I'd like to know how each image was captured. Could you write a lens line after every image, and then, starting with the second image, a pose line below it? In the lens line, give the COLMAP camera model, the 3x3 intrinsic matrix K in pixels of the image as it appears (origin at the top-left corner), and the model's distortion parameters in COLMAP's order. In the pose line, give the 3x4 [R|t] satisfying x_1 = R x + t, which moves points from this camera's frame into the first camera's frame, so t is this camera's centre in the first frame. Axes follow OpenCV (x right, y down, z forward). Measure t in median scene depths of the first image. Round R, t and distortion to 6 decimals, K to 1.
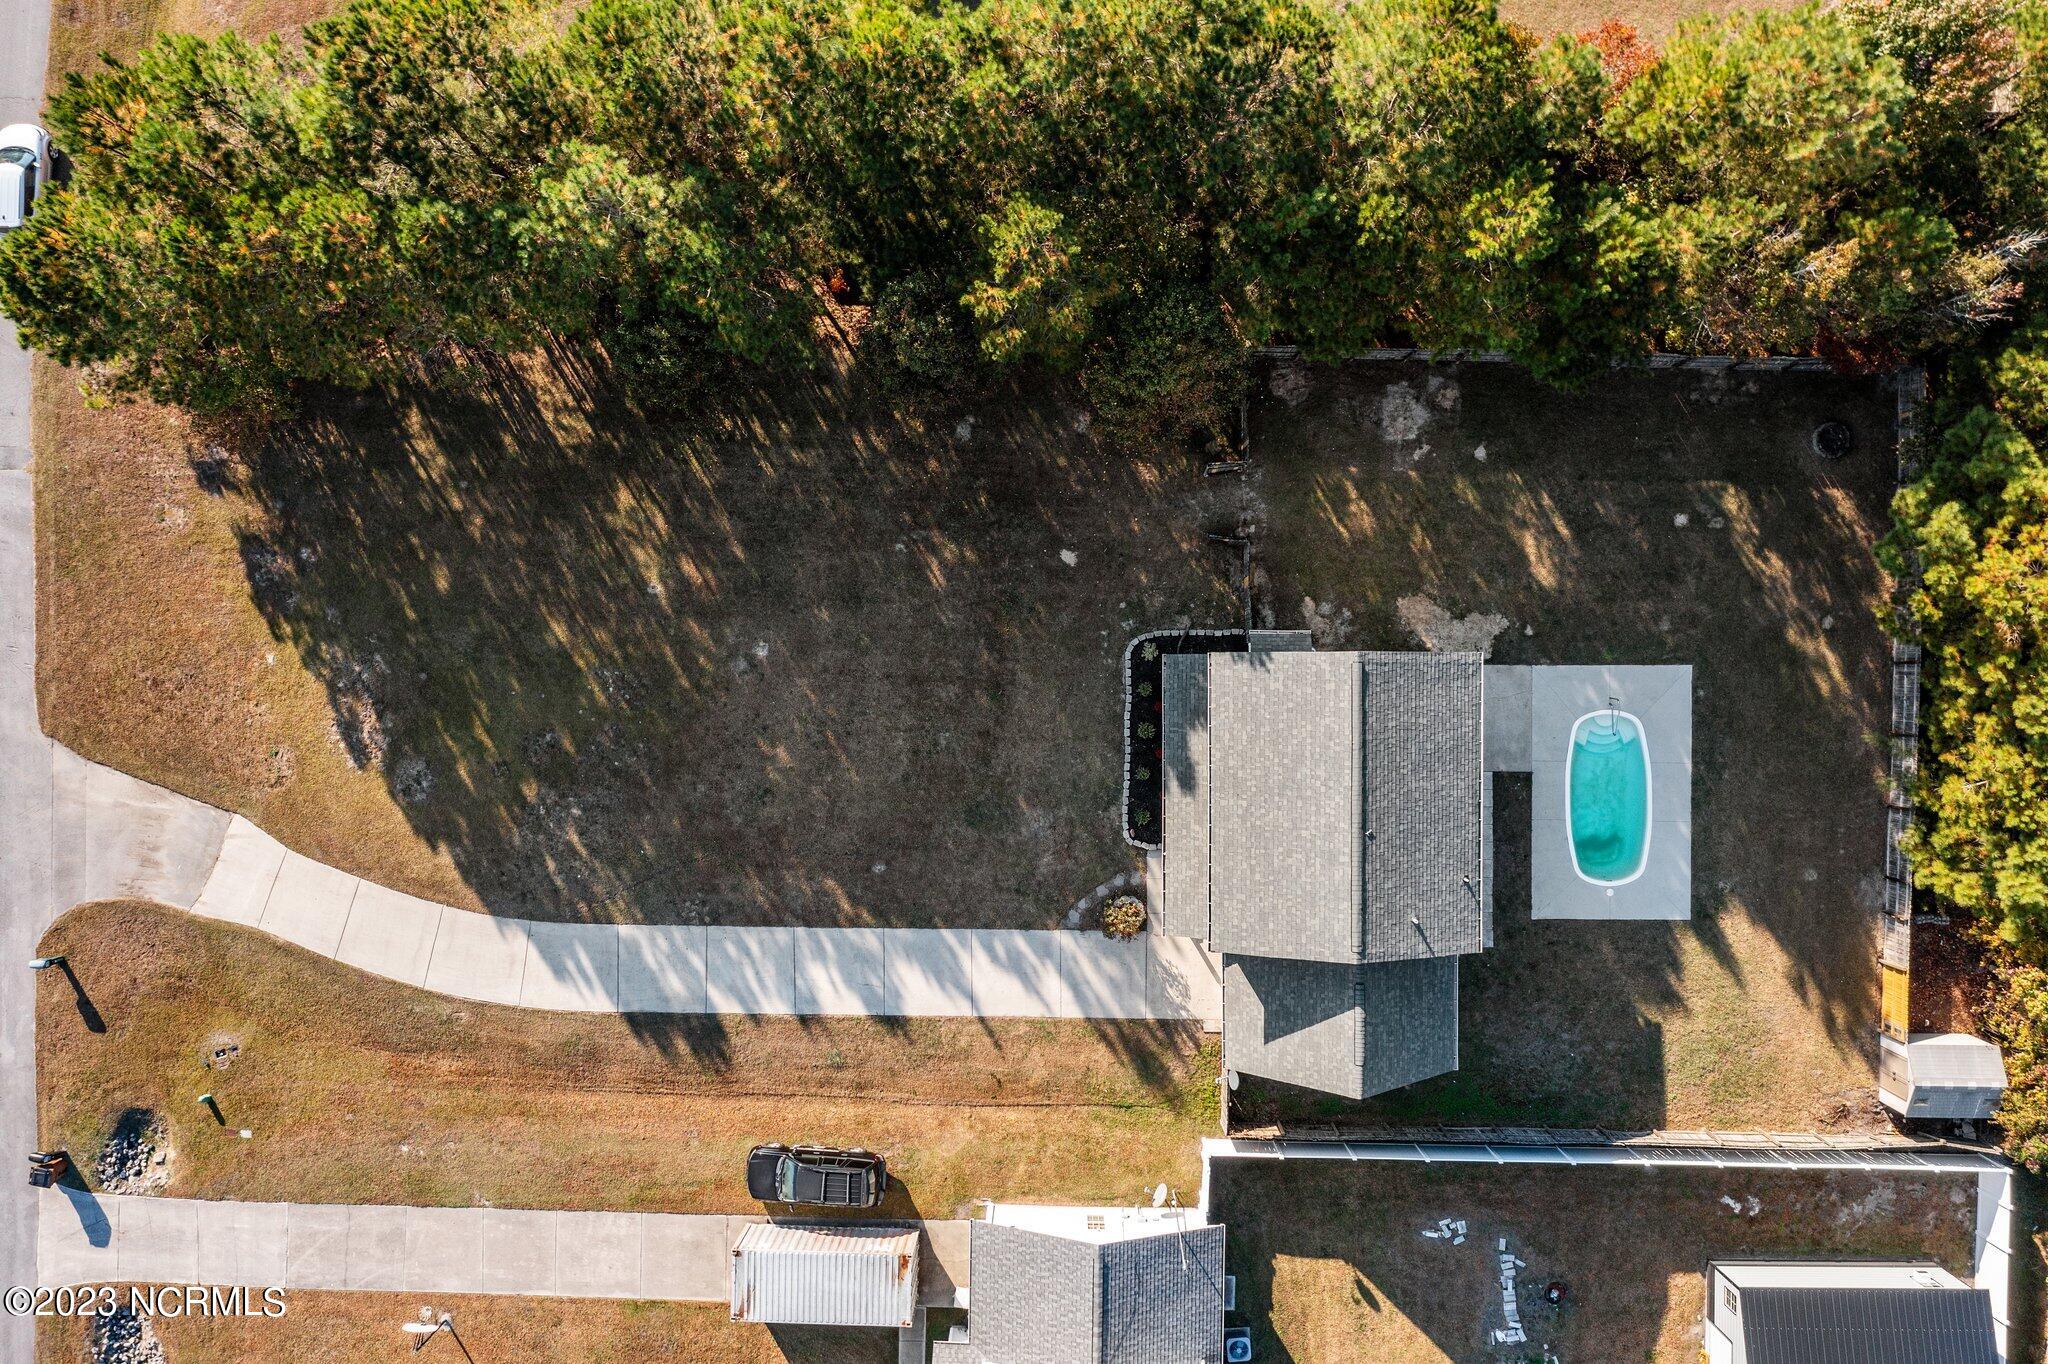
lens RADIAL K [[1588.8, 0, 1019.9], [0, 1588.8, 697.2], [0, 0, 1]] dist [-0.011279, -0.000239]
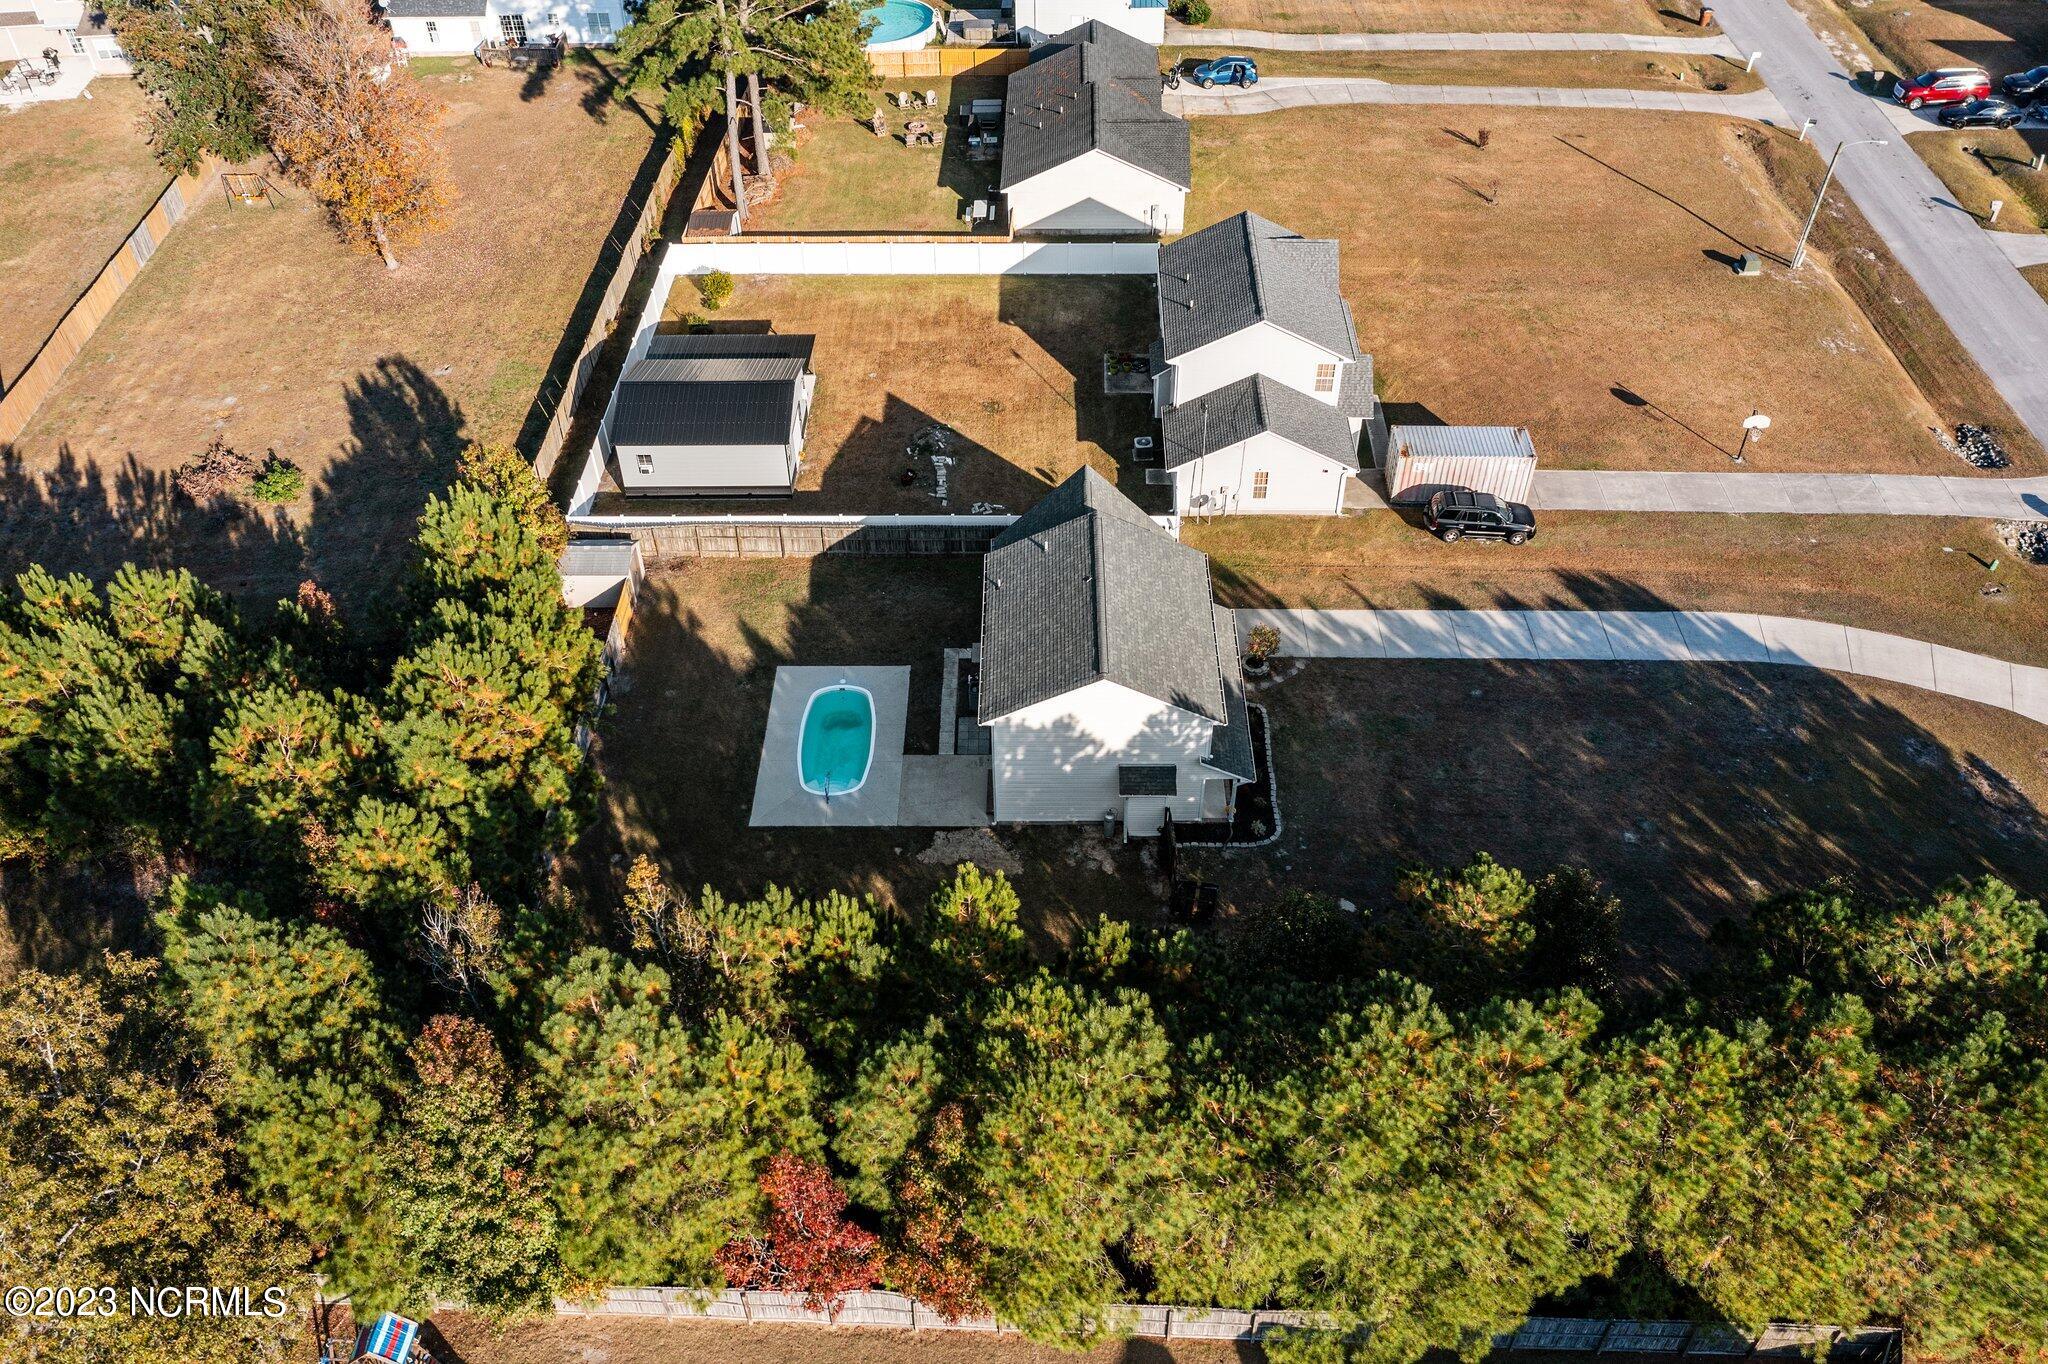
lens RADIAL K [[1588.8, 0, 1030.4], [0, 1588.8, 693.4], [0, 0, 1]] dist [-0.011279, -0.000239]
pose [[-0.999220, 0.023448, 0.031784, 0.195264], [0.005943, -0.706309, 0.707879, -0.701622], [0.039048, 0.707515, 0.705618, 0.187585]]
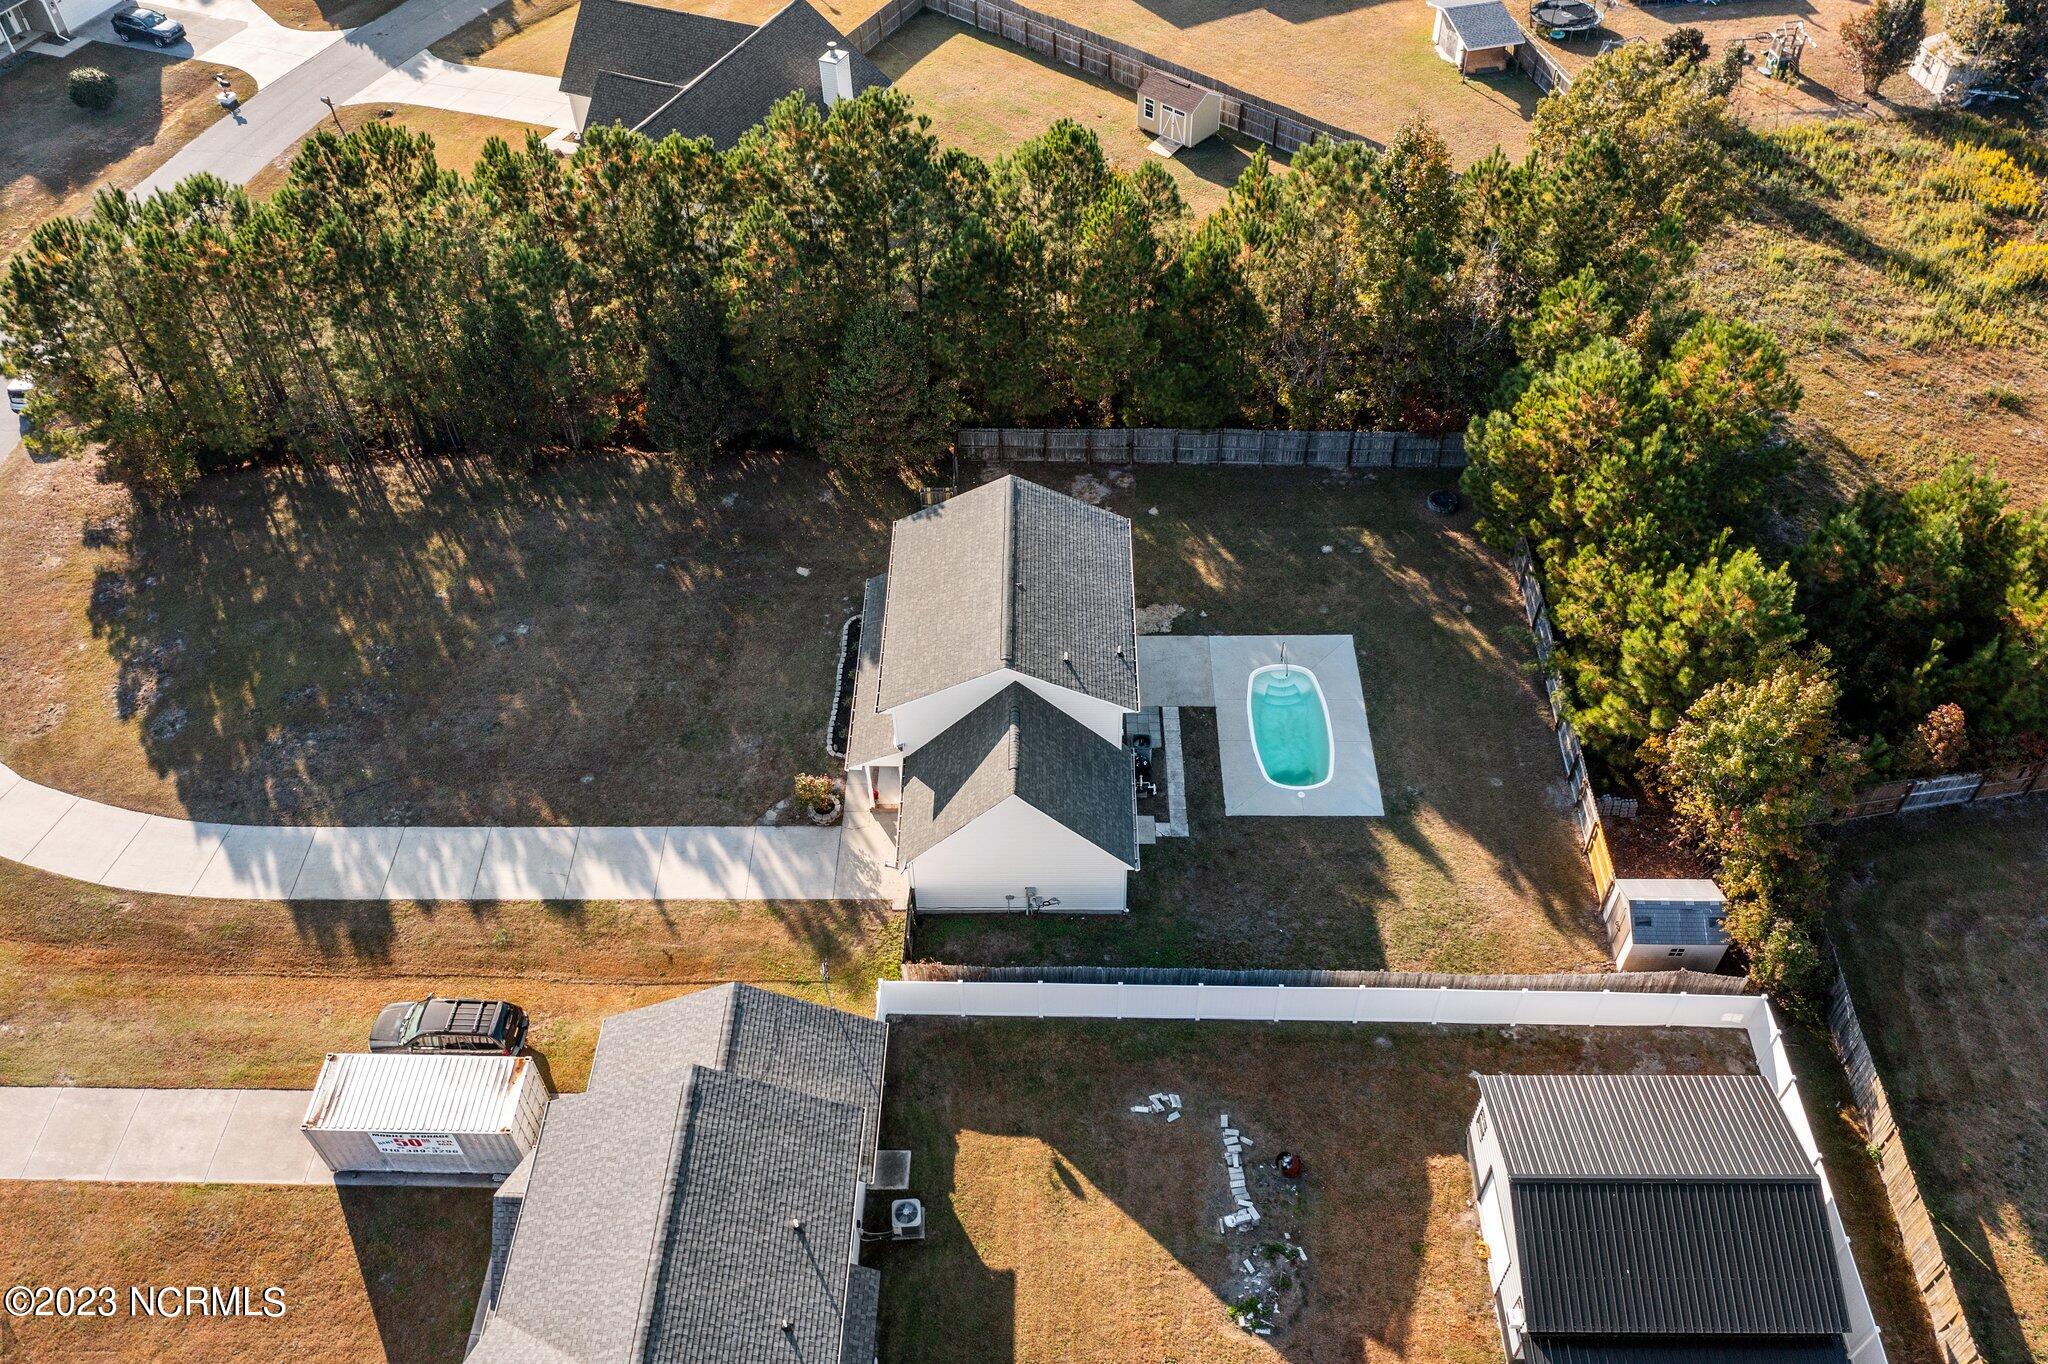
lens RADIAL K [[1599.5, 0, 1011.7], [0, 1599.5, 678.5], [0, 0, 1]] dist [-0.017800, -0.001142]
pose [[0.999868, 0.014324, -0.007611, 0.191987], [-0.015618, 0.723408, -0.690244, 0.767193], [-0.004381, 0.690272, 0.723537, 0.209580]]
